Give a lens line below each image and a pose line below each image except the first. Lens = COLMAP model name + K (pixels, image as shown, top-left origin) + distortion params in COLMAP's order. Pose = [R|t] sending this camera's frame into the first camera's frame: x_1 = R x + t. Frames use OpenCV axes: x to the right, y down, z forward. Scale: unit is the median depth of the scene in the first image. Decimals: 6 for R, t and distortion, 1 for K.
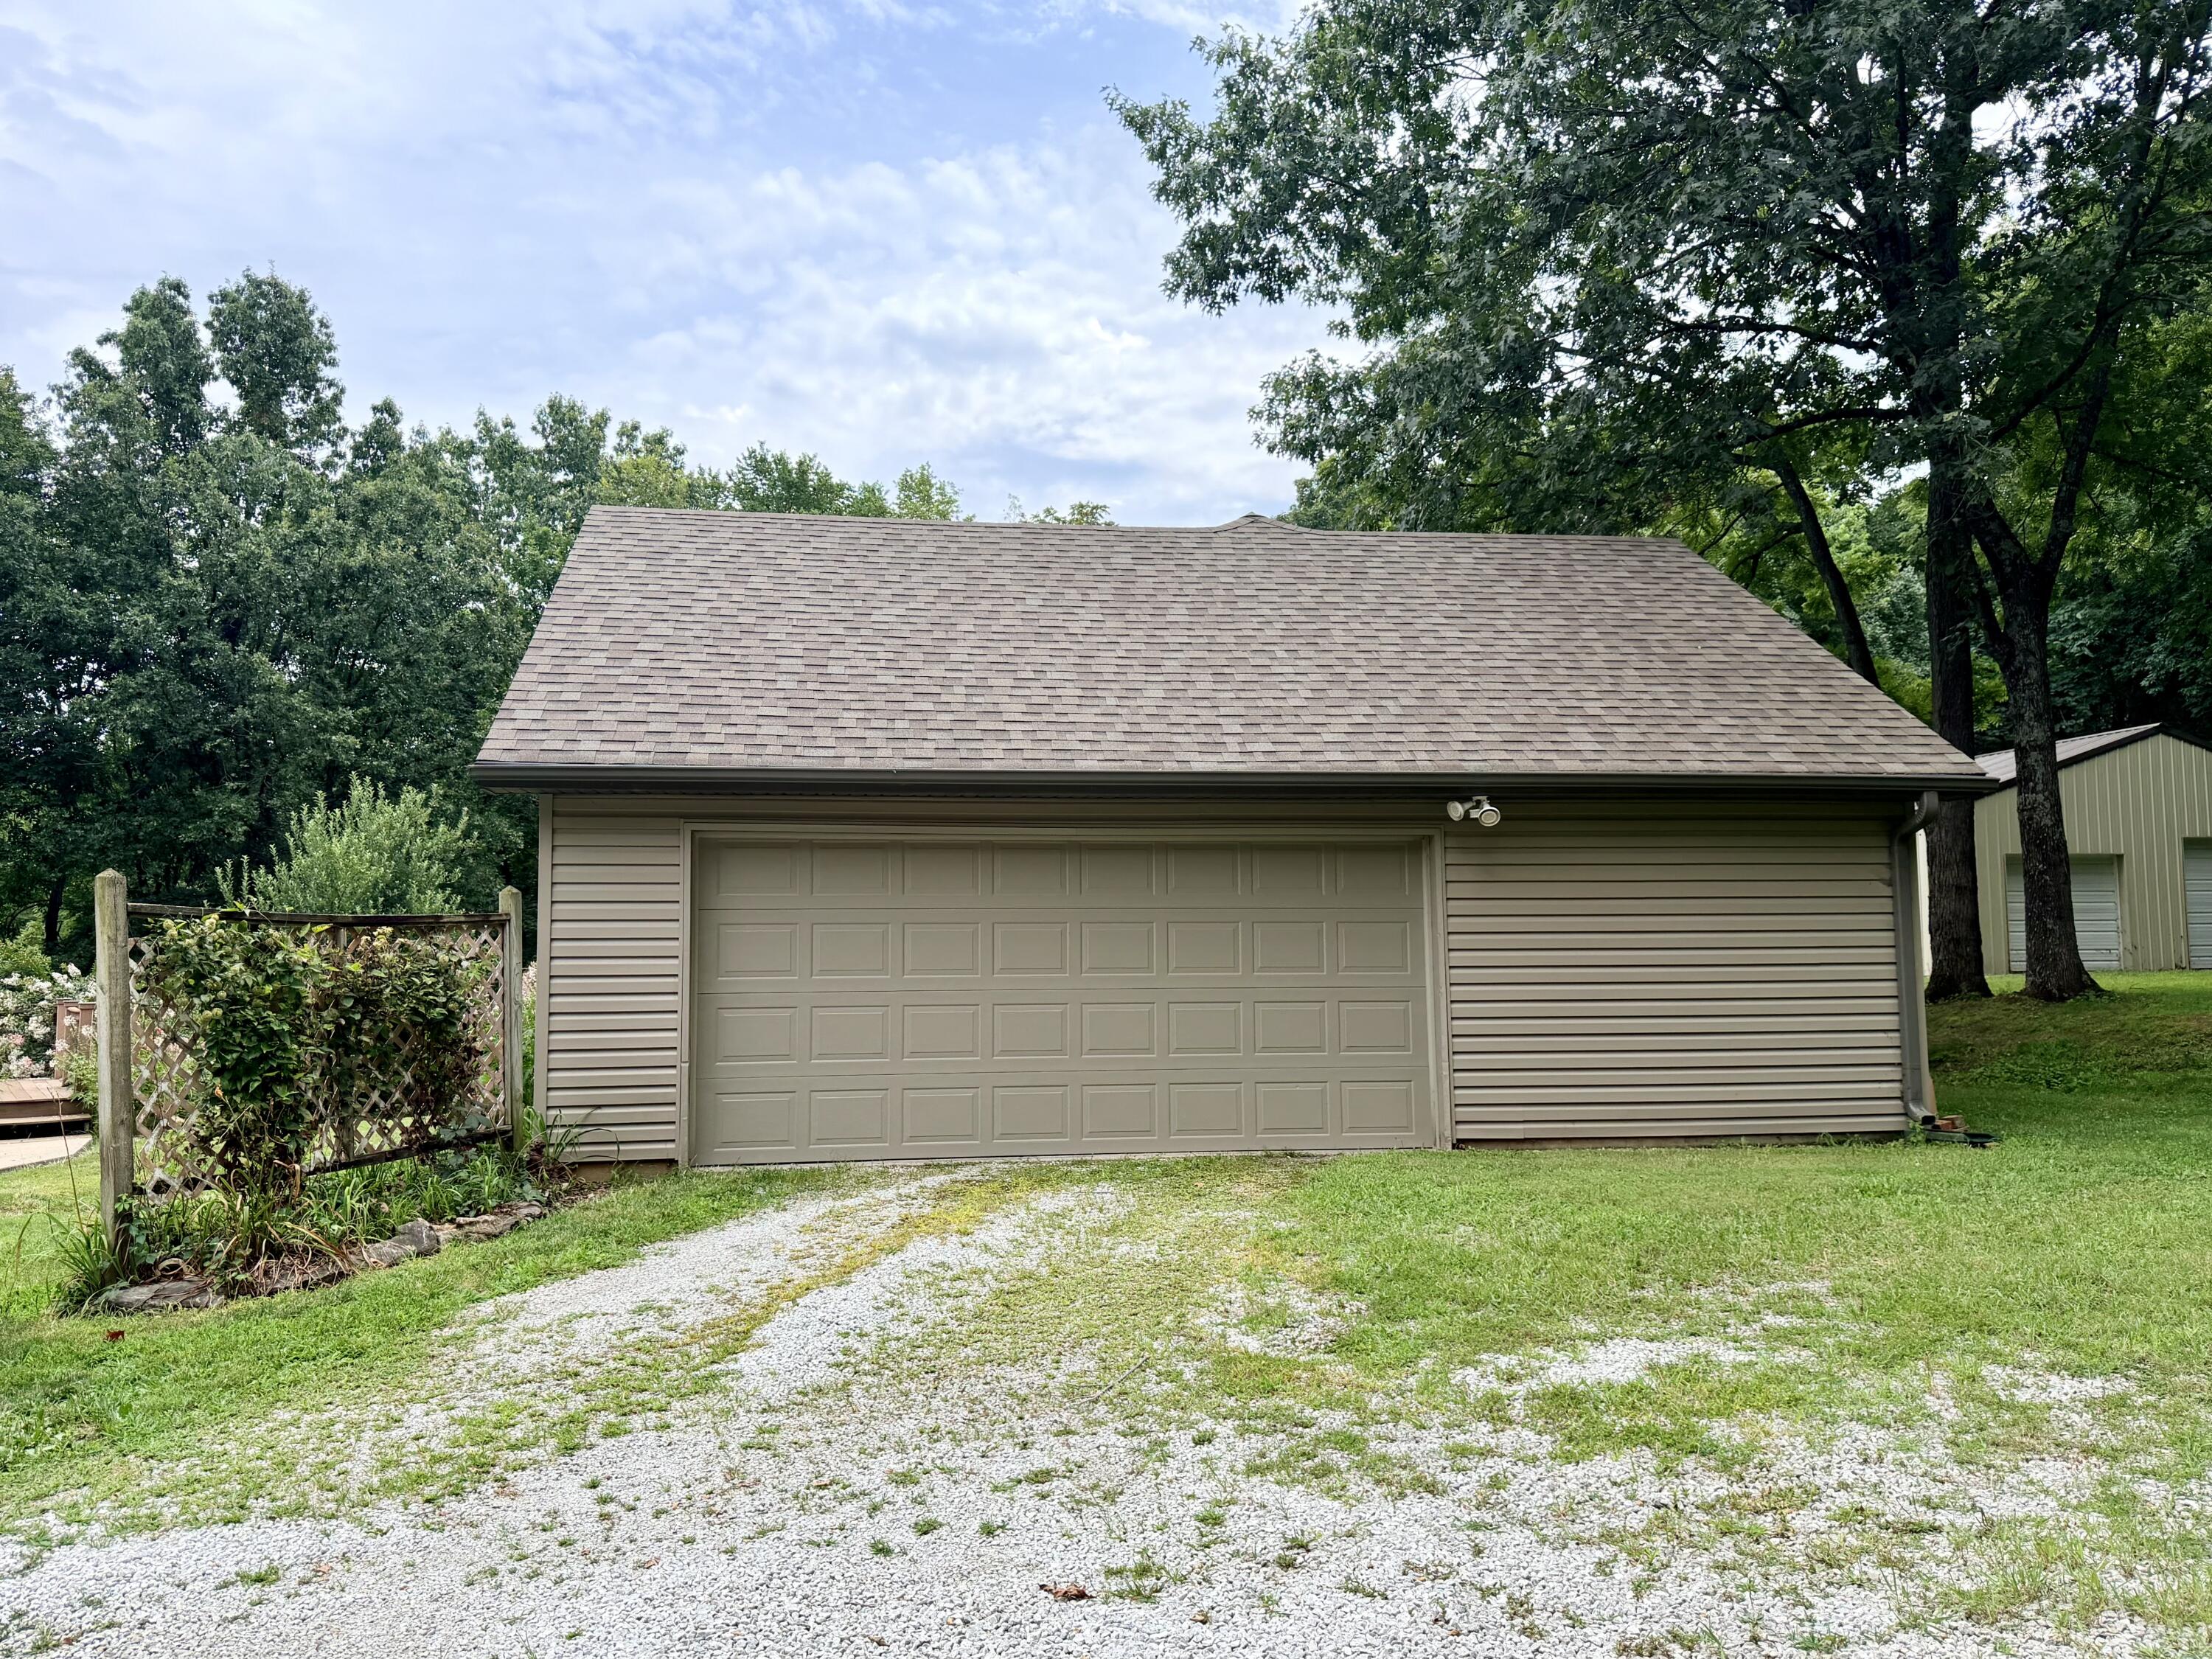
lens RADIAL K [[1682.4, 0, 1120.3], [0, 1682.4, 827.9], [0, 0, 1]] dist [0.061061, -0.083294]
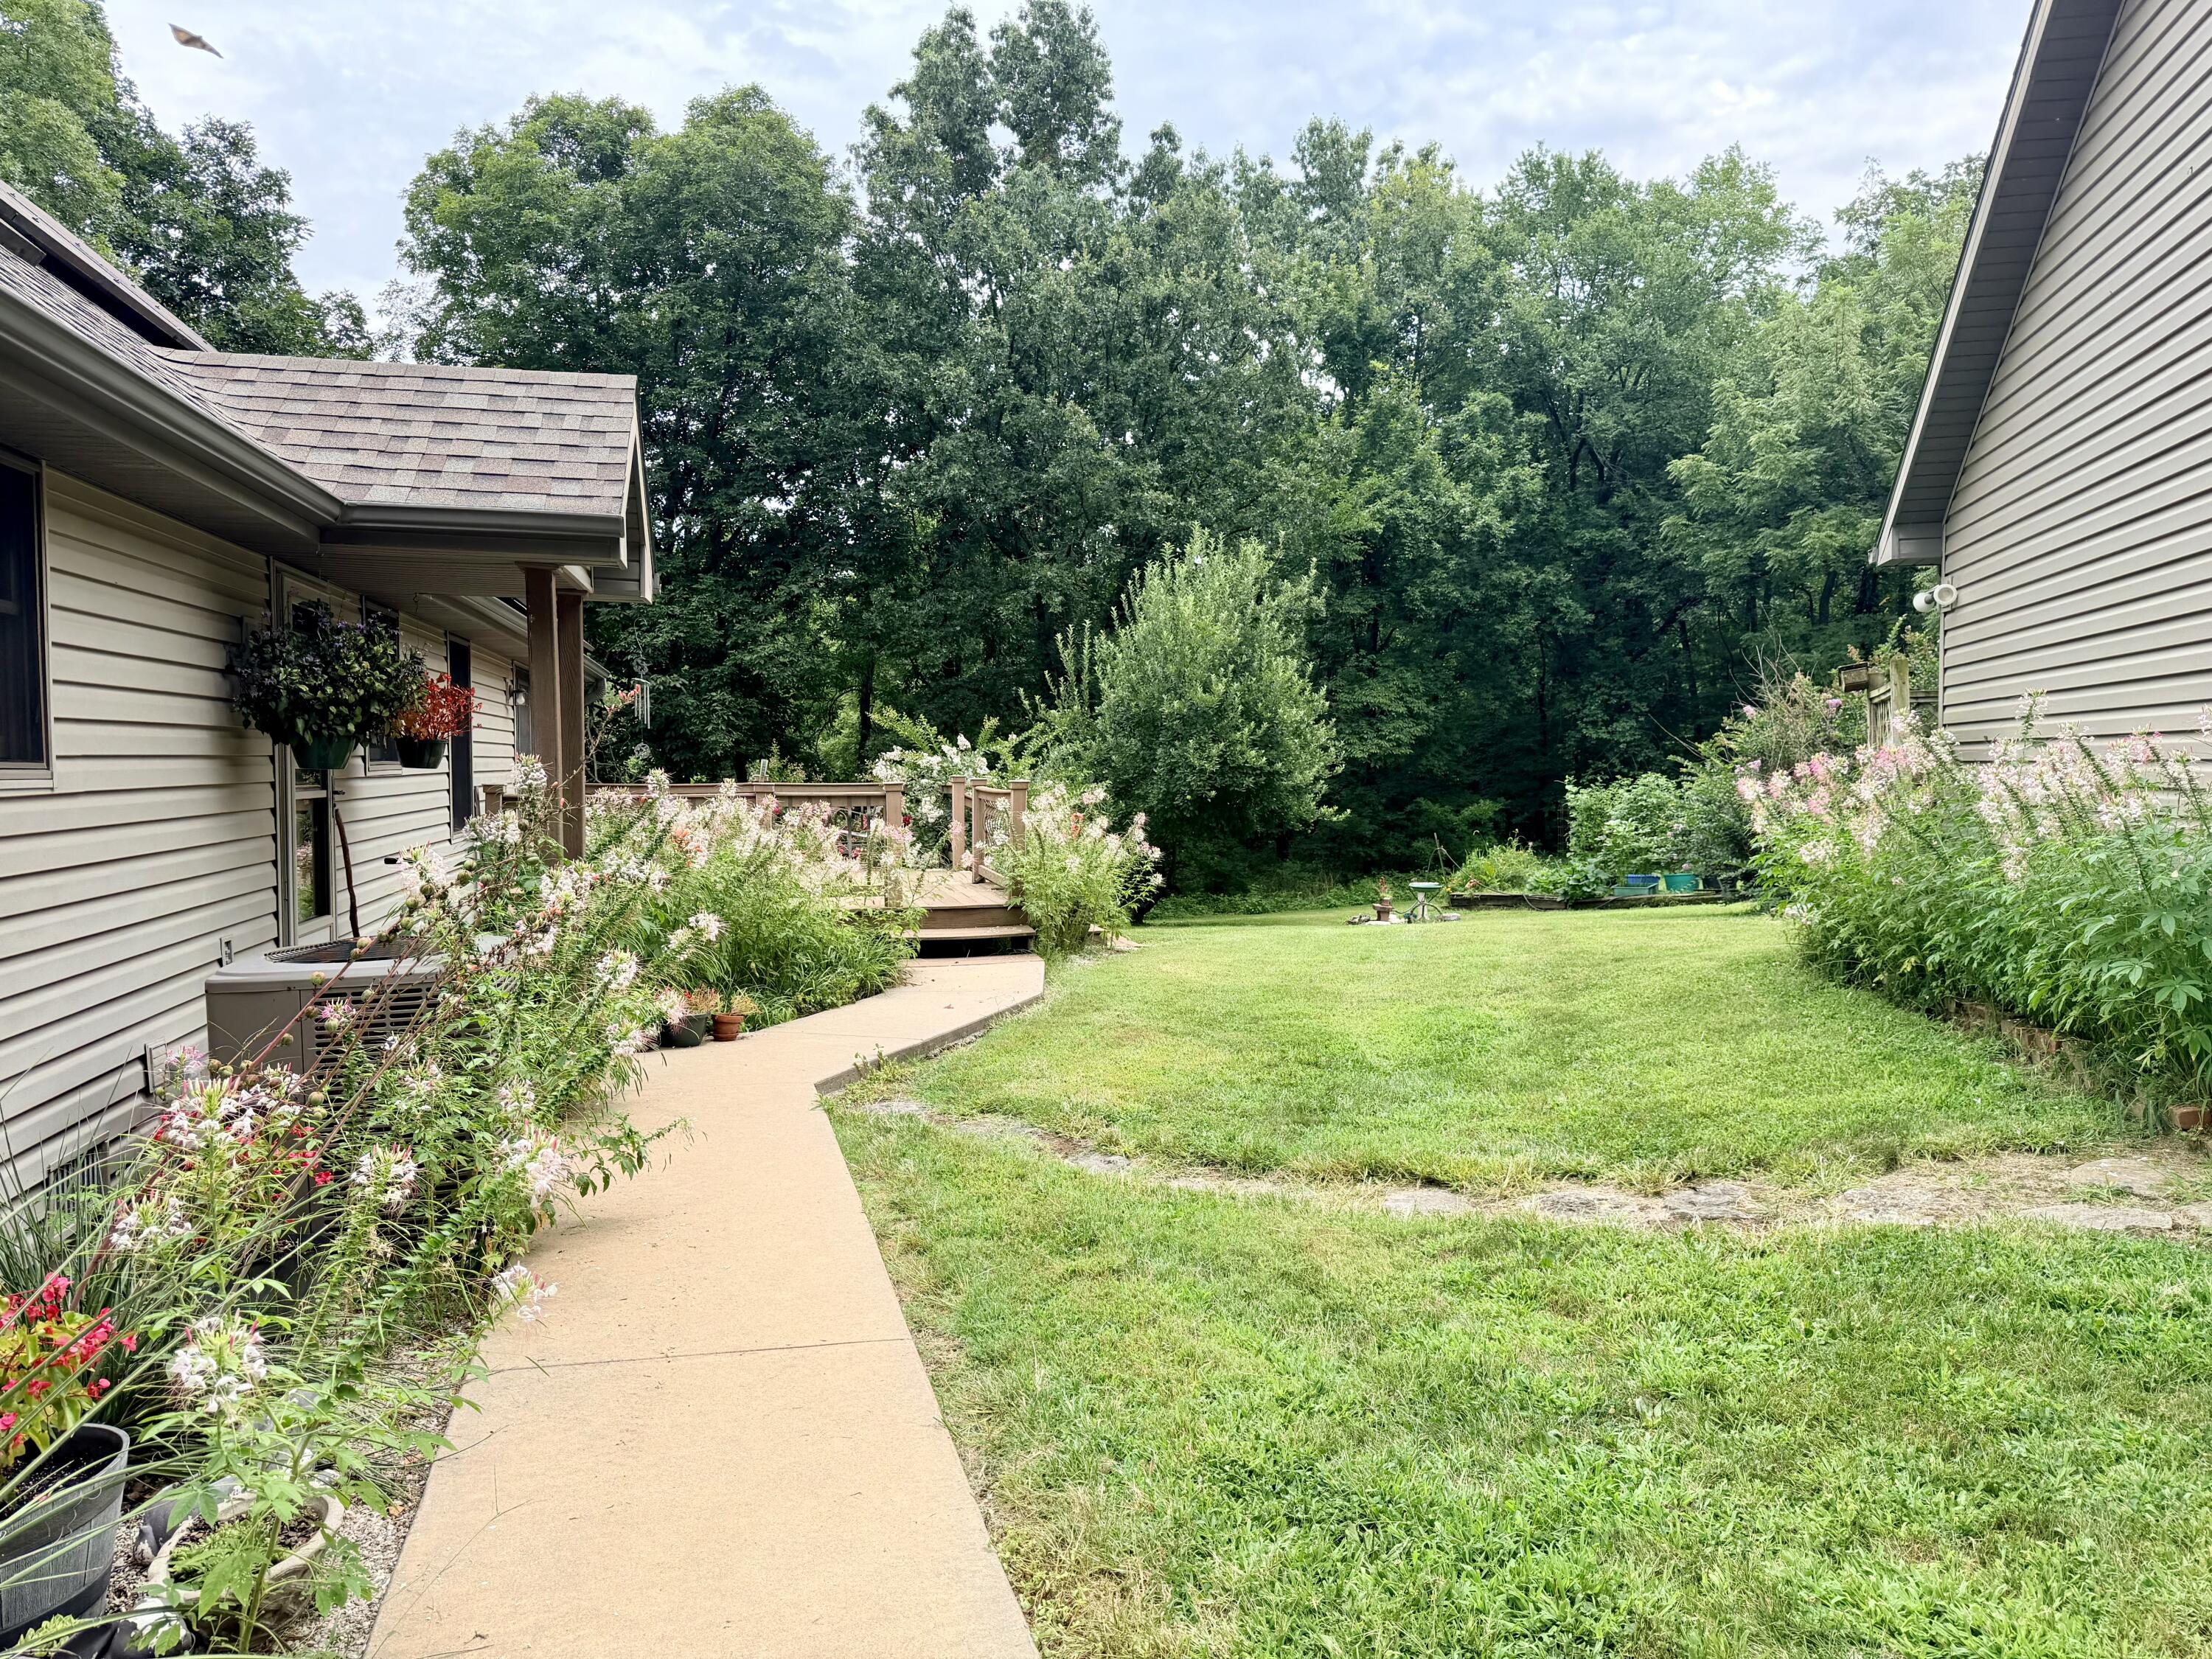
lens RADIAL K [[1571.4, 0, 1098.2], [0, 1571.4, 817.4], [0, 0, 1]] dist [0.062279, -0.076231]
pose [[0.926910, 0.021178, -0.374686, -0.523725], [0.023707, 0.993108, 0.114780, 0.065613], [0.374534, -0.115273, 0.920020, 0.617123]]
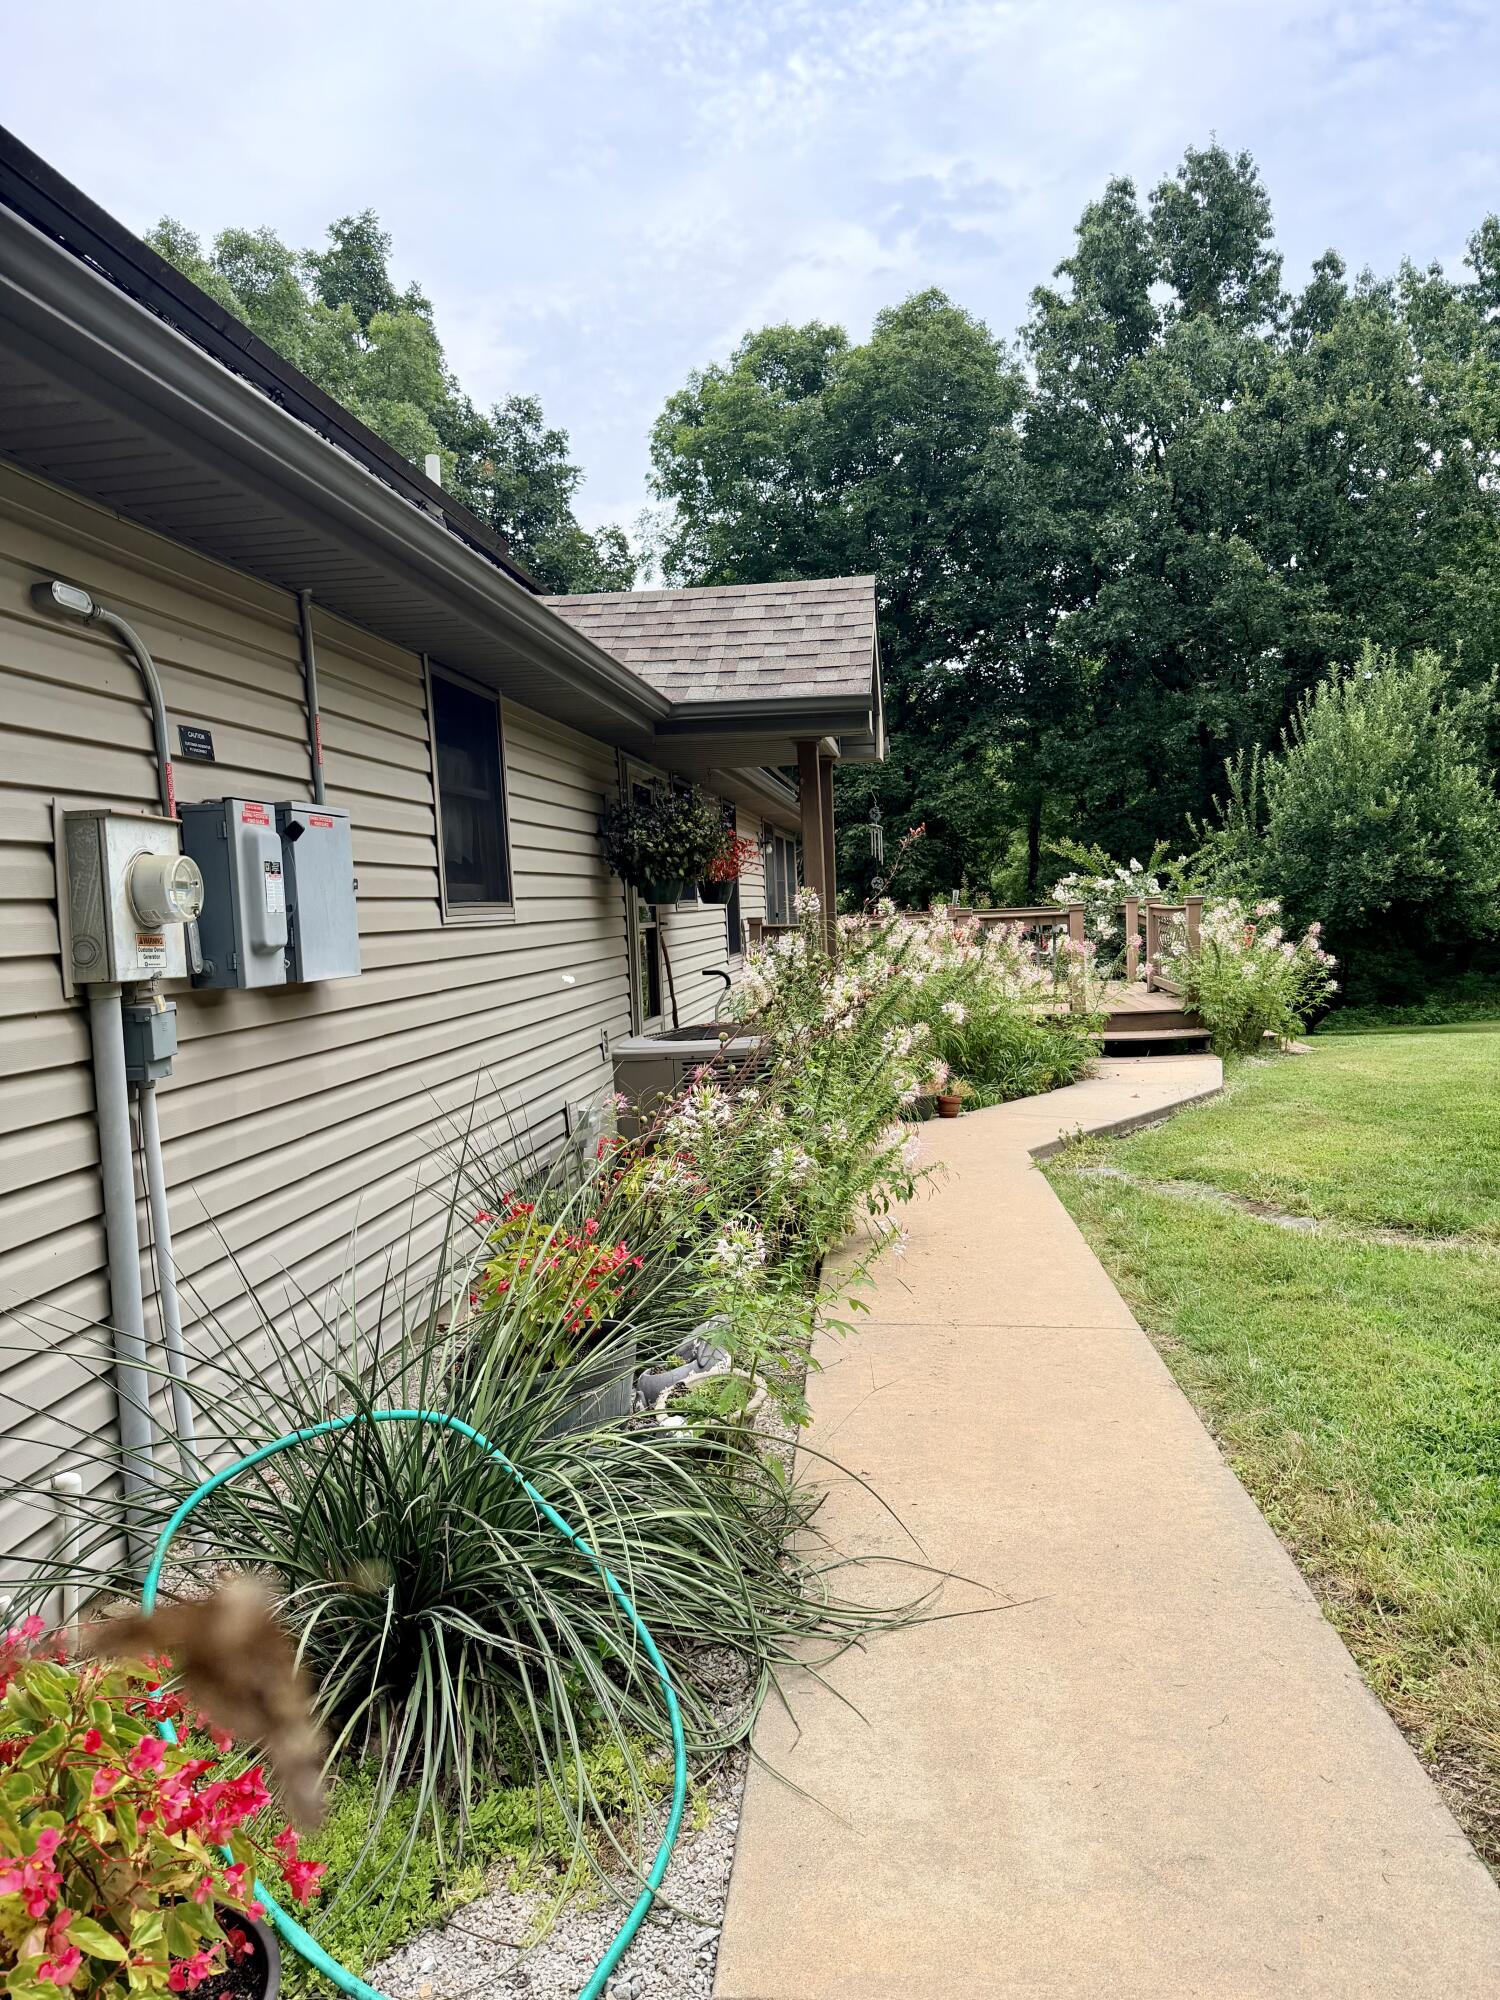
lens RADIAL K [[1420.8, 0, 746.6], [0, 1420.8, 991.0], [0, 0, 1]] dist [0.062279, -0.076231]
pose [[0.745355, 0.021535, -0.666320, -0.509049], [0.087424, 0.987690, 0.129715, 0.063857], [0.660911, -0.154936, 0.734297, 0.560948]]
